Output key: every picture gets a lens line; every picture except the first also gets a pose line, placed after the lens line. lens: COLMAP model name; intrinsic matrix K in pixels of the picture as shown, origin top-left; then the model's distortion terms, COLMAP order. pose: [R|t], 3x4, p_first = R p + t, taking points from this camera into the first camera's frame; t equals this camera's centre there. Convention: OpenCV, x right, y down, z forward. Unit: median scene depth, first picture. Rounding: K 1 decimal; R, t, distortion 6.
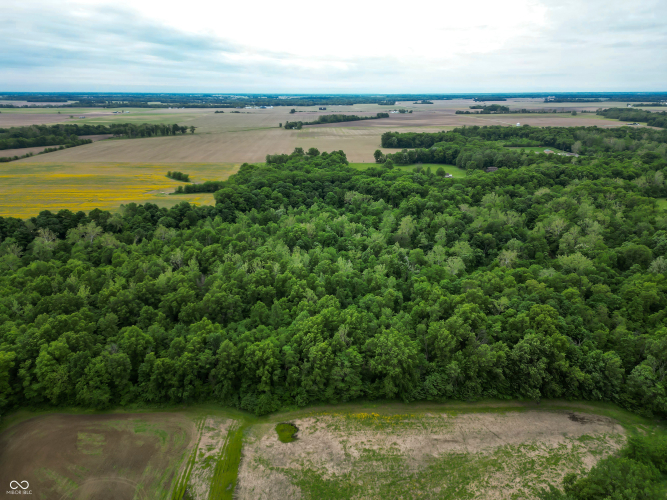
lens RADIAL K [[462.3, 0, 334.0], [0, 462.3, 249.2], [0, 0, 1]] dist [0.066949, -0.052325]
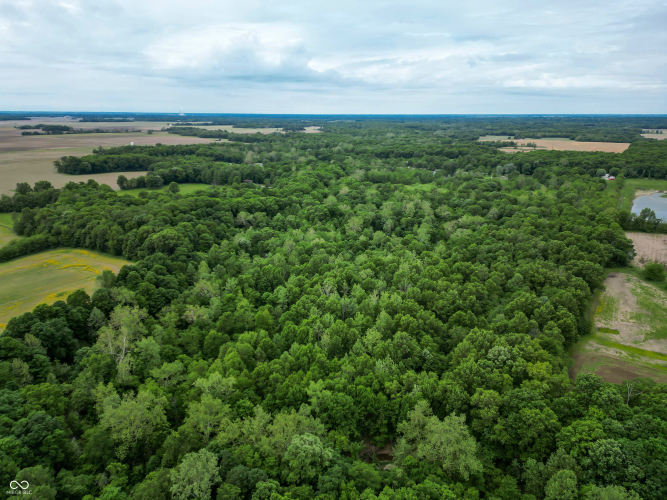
lens RADIAL K [[462.3, 0, 337.8], [0, 462.3, 248.2], [0, 0, 1]] dist [0.066949, -0.052325]
pose [[0.571610, -0.224267, 0.789283, -0.191631], [0.255513, 0.962746, 0.088508, -0.025891], [-0.779728, 0.151080, 0.607618, 0.075969]]
